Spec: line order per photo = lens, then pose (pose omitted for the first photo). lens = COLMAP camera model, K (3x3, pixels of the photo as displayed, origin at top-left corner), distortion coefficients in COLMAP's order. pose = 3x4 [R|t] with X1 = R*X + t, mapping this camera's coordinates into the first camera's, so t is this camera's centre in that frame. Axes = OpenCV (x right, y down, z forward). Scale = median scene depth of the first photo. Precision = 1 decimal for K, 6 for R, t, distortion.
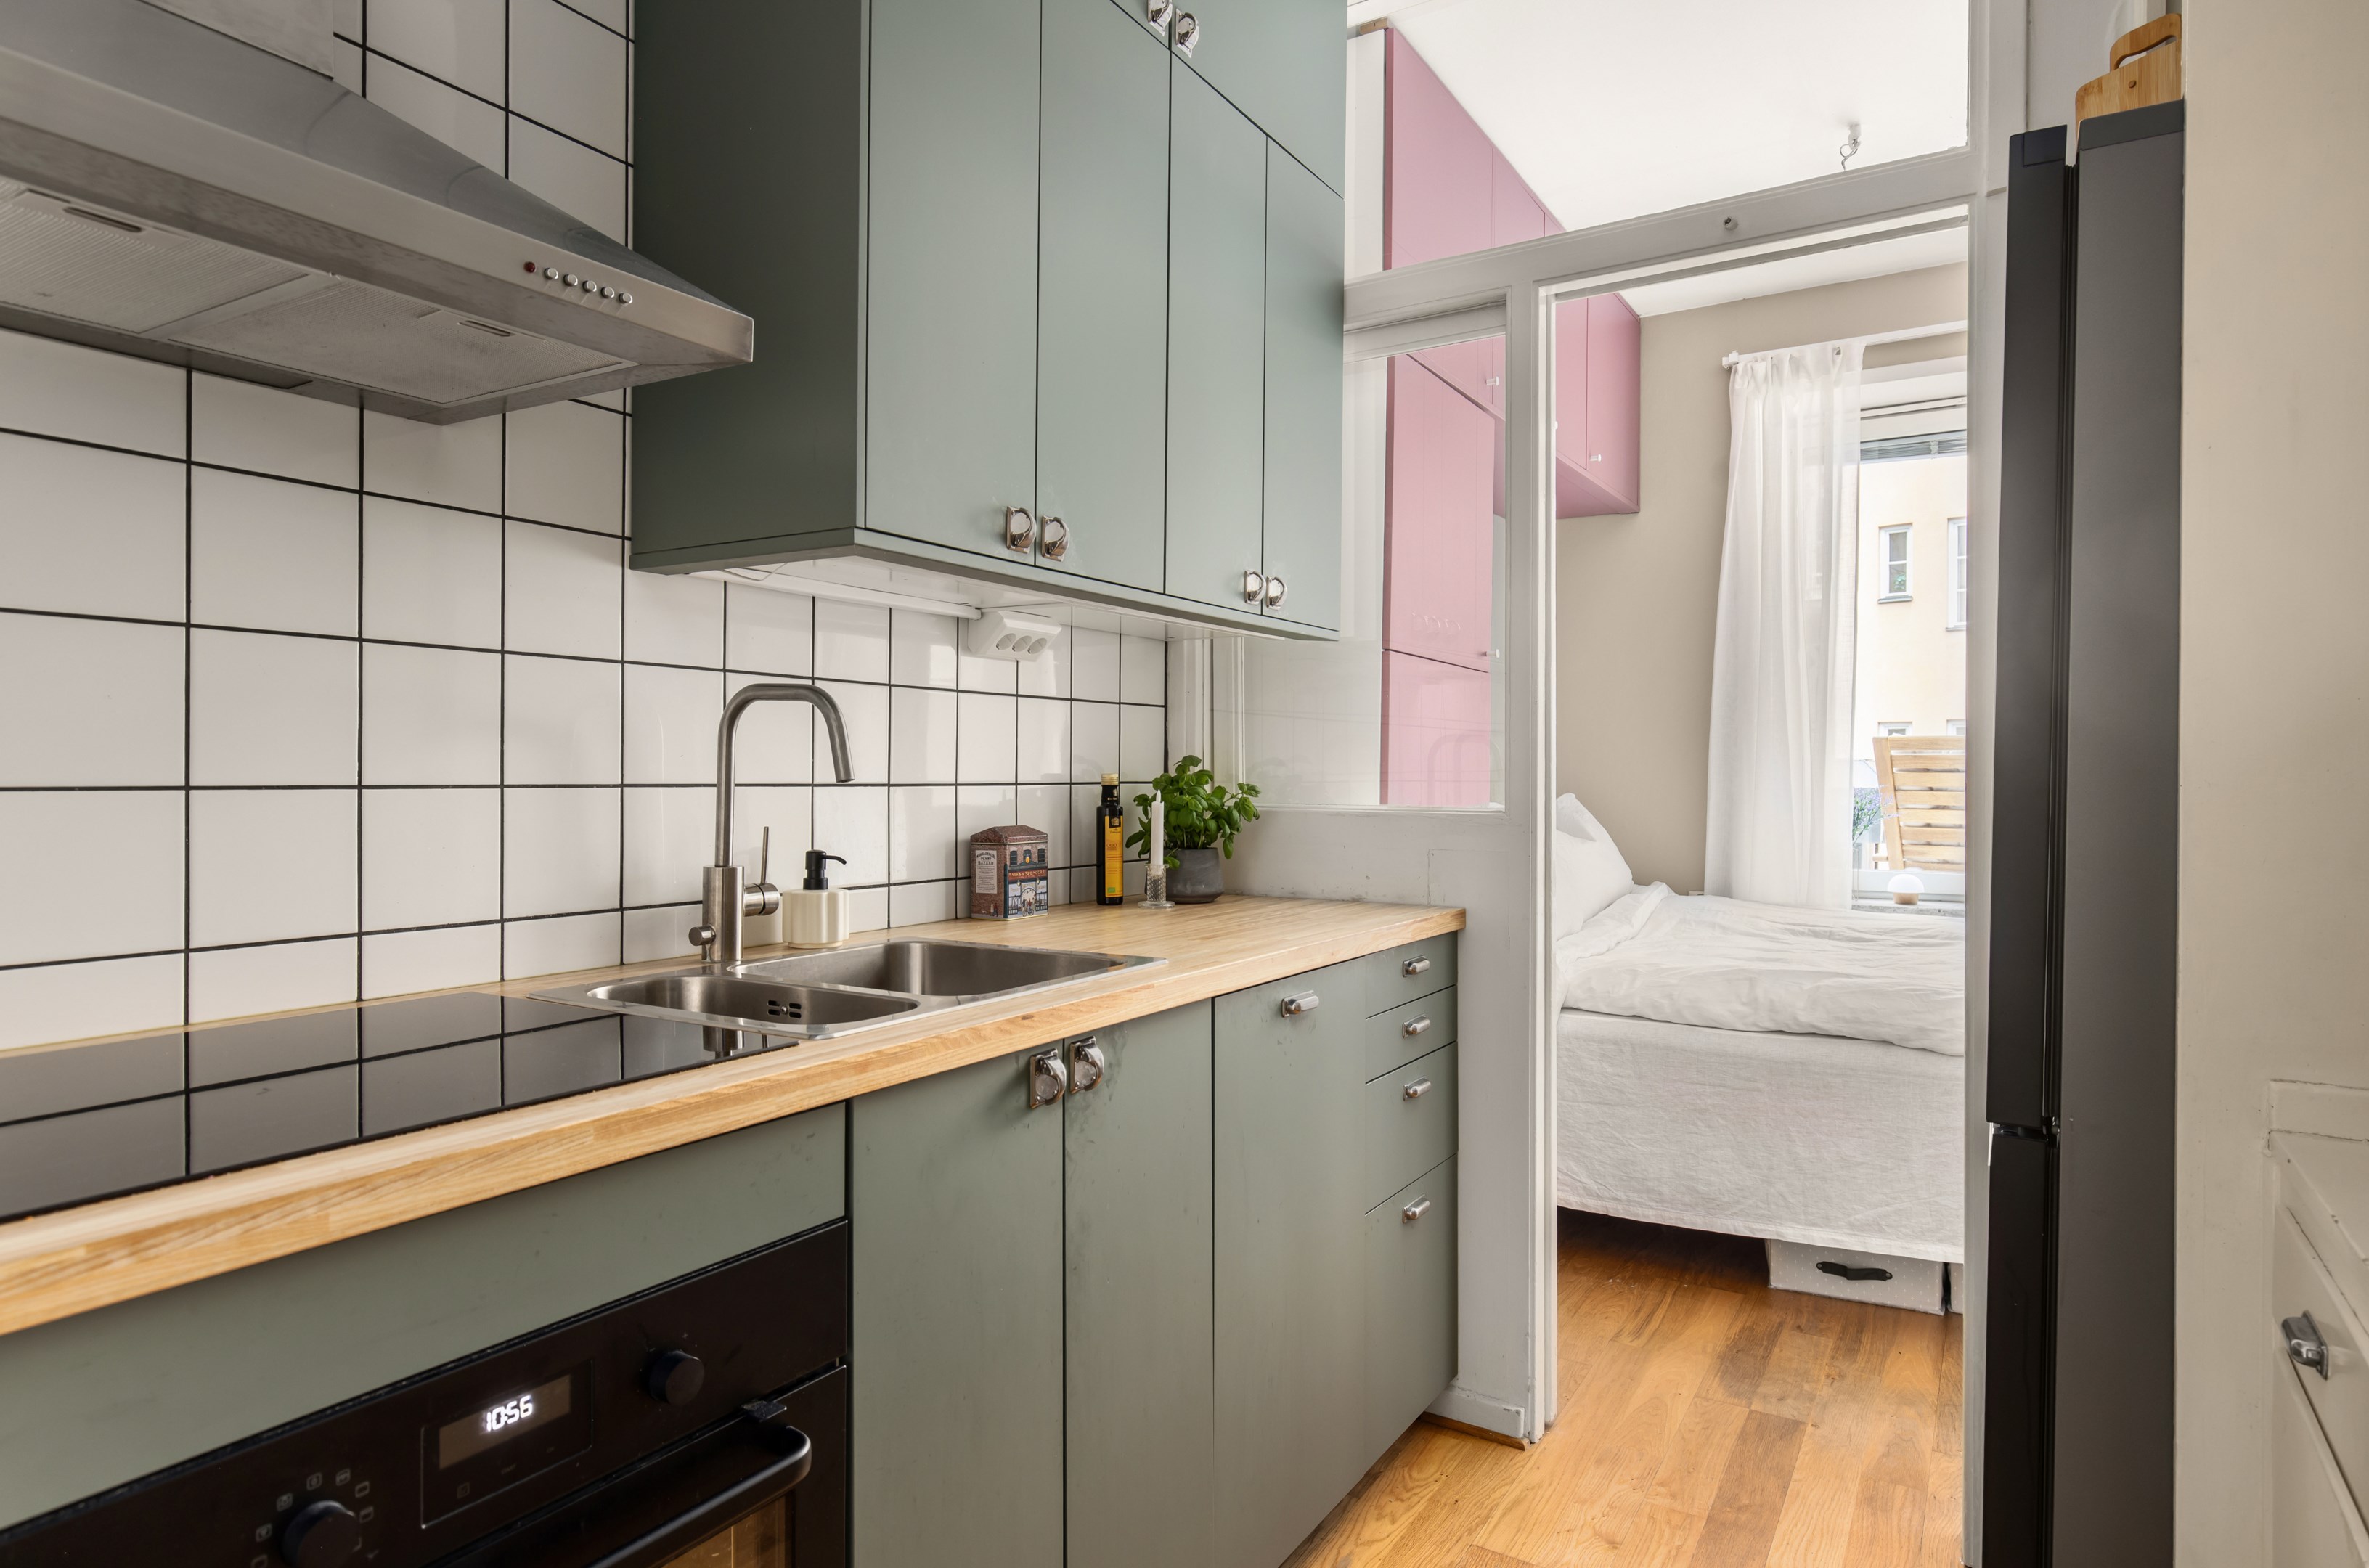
lens RADIAL K [[1322.0, 0, 1192.2], [0, 1322.0, 772.8], [0, 0, 1]] dist [0.005735, 0.000088]
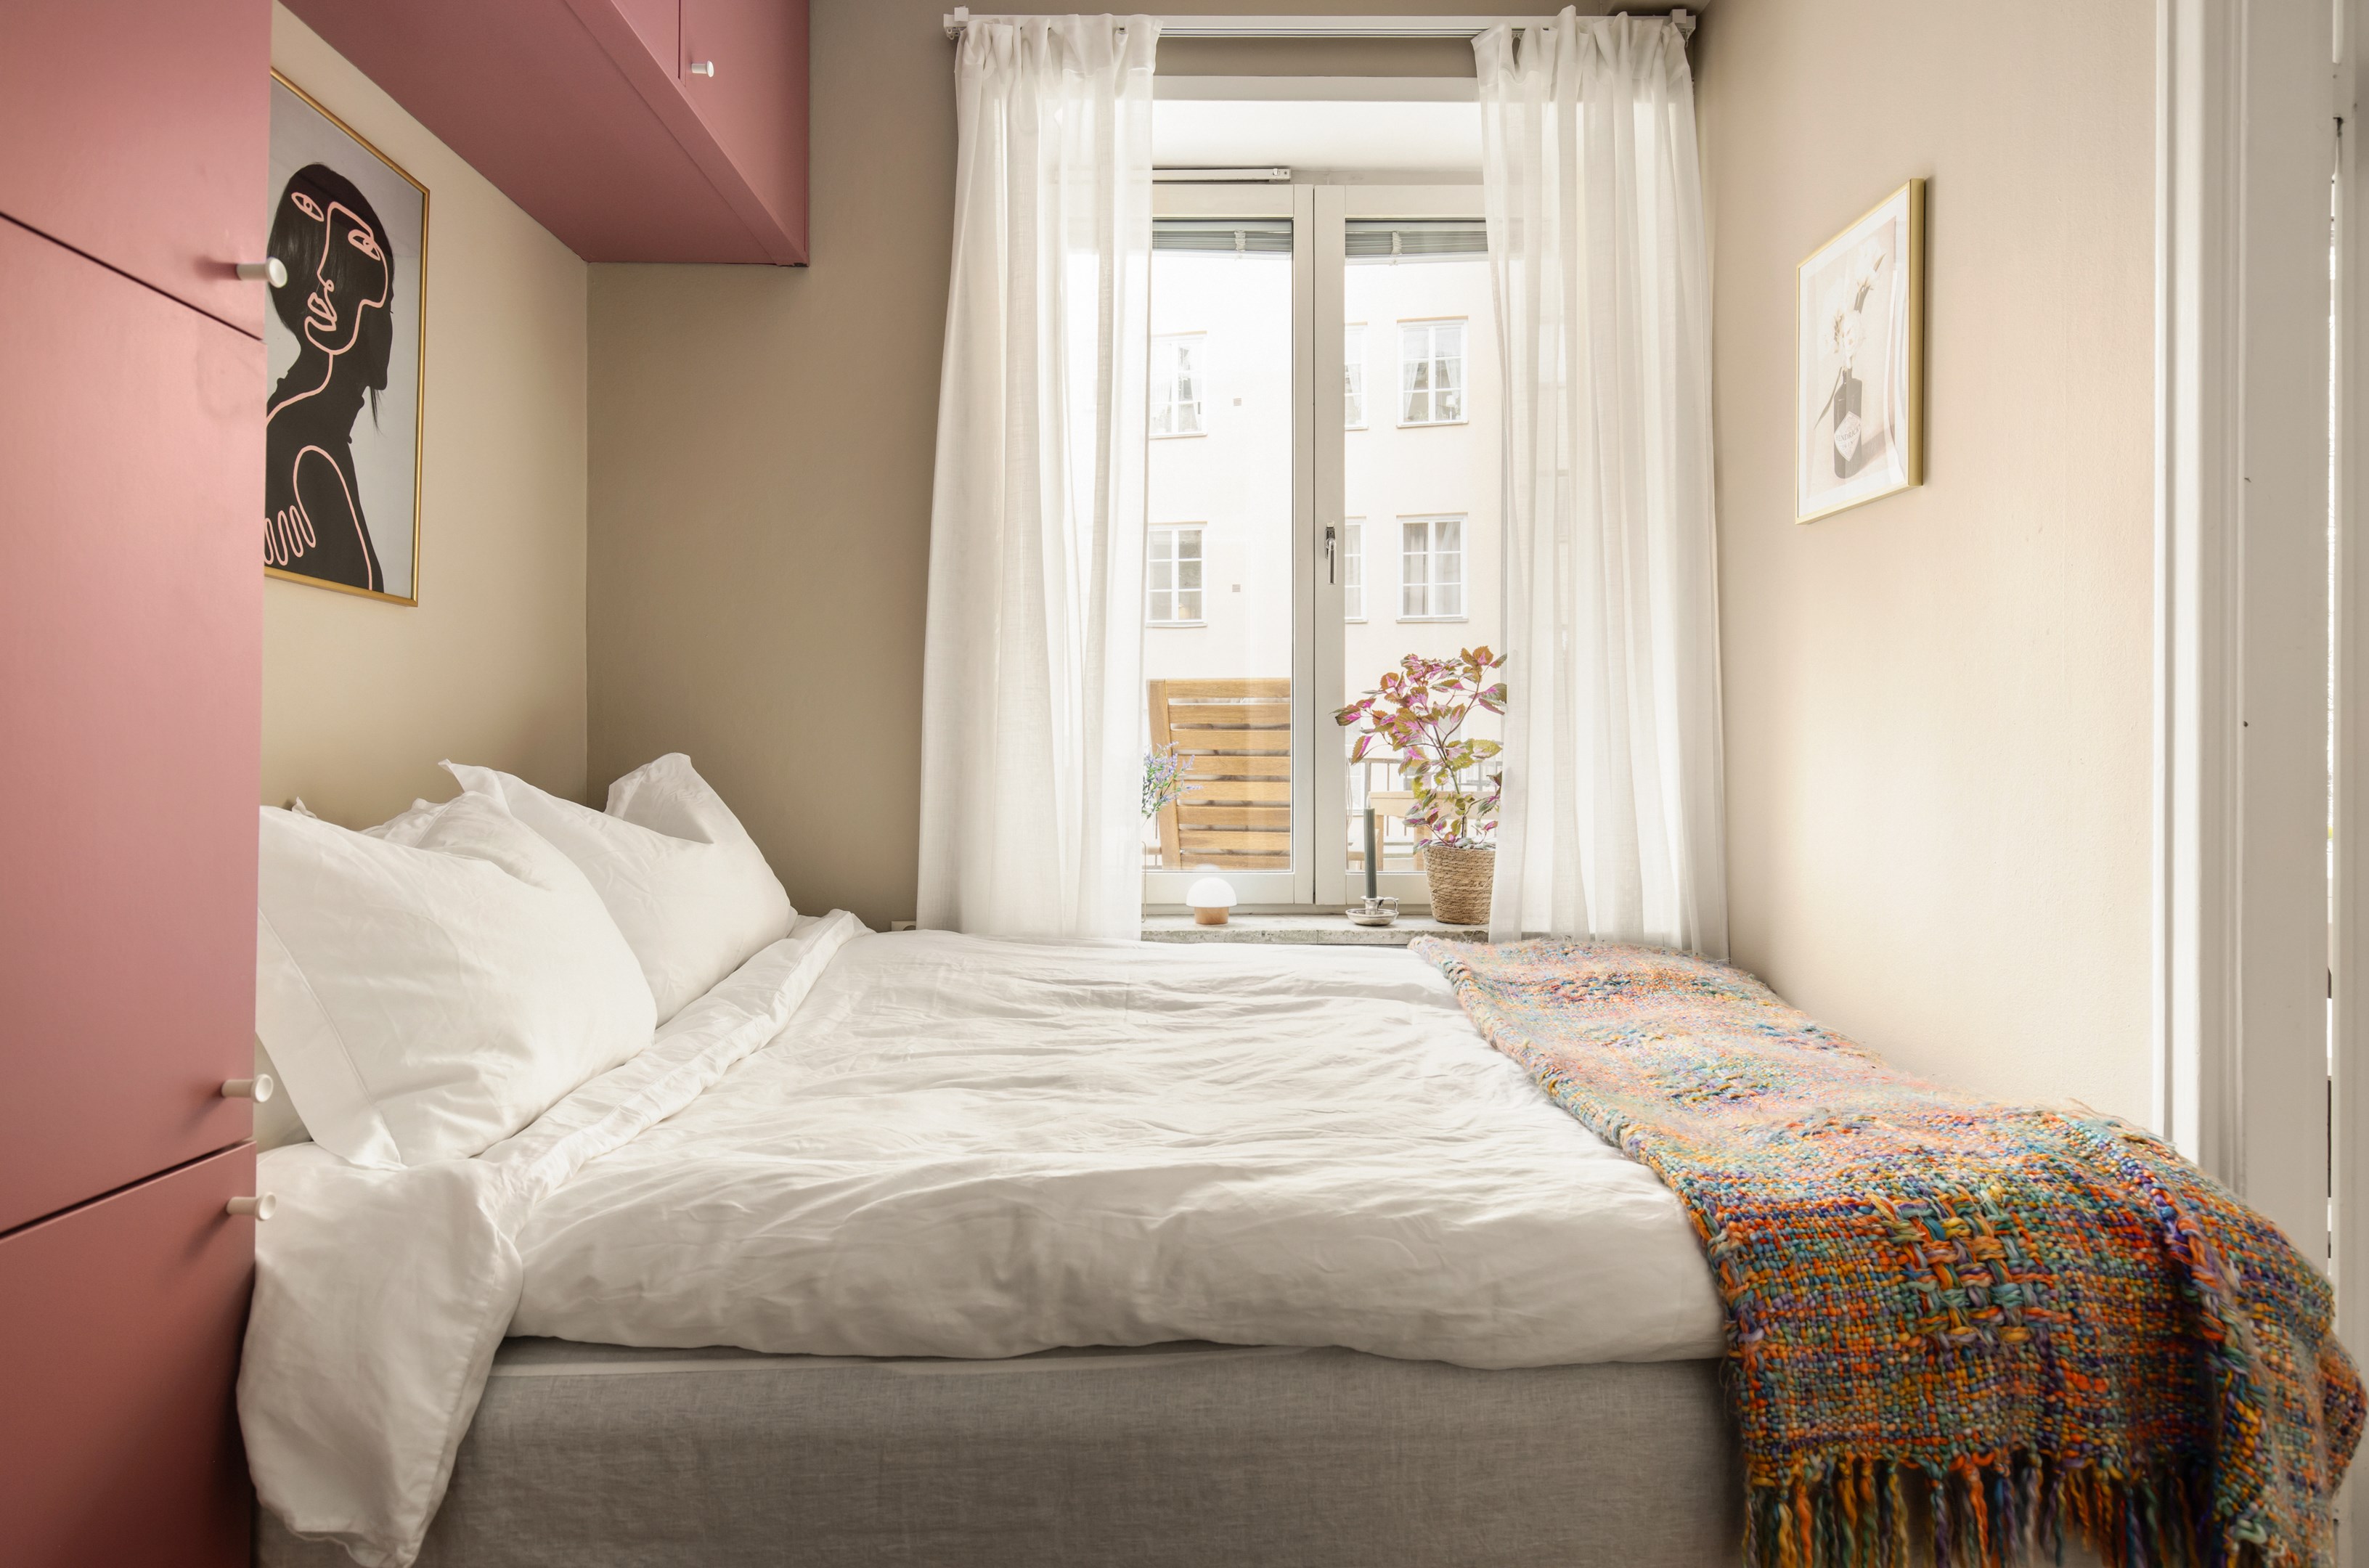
lens RADIAL K [[1322.0, 0, 1187.0], [0, 1322.0, 768.7], [0, 0, 1]] dist [0.005735, 0.000088]
pose [[0.846258, -0.002975, 0.532764, 0.326201], [0.000348, 0.999987, 0.005030, 0.035192], [-0.532772, -0.004071, 0.846249, 0.814579]]
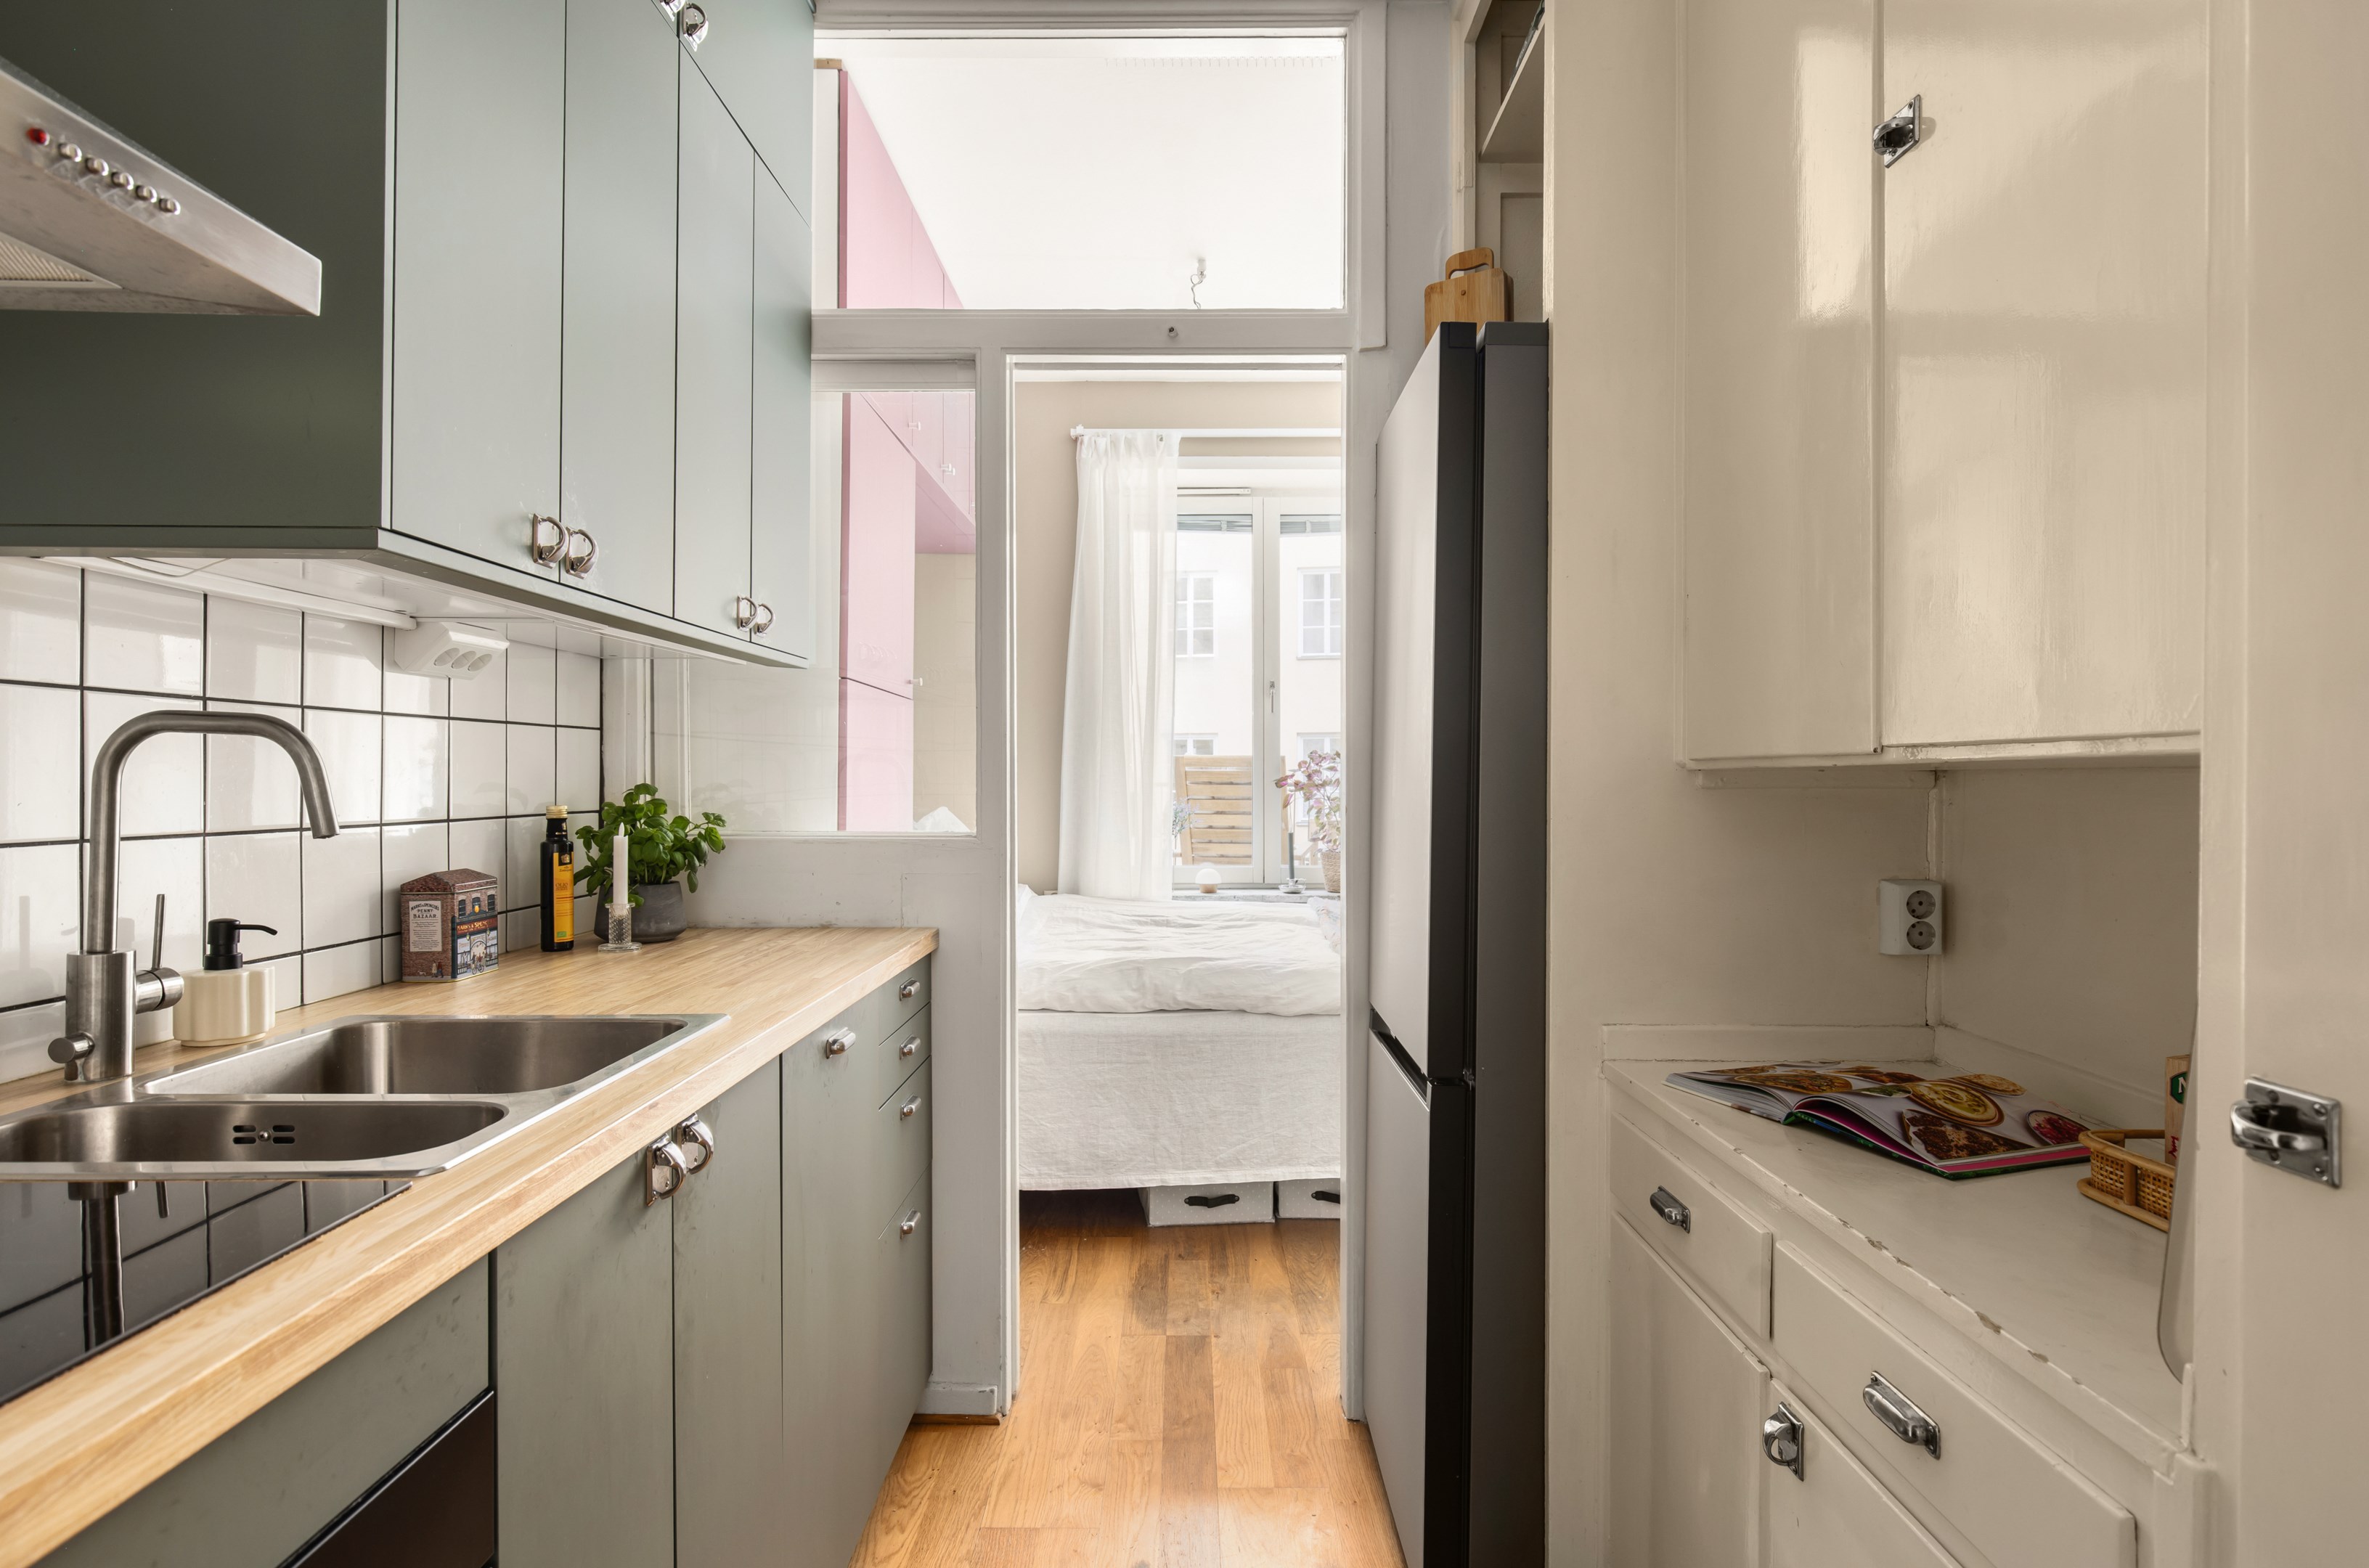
lens RADIAL K [[1226.8, 0, 1188.9], [0, 1226.8, 776.0], [0, 0, 1]] dist [0.000223, 0.000583]
pose [[0.851573, -0.001953, 0.524232, -0.137422], [0.001480, 0.999998, 0.001321, -0.020456], [-0.524233, -0.000349, 0.851575, 0.059662]]
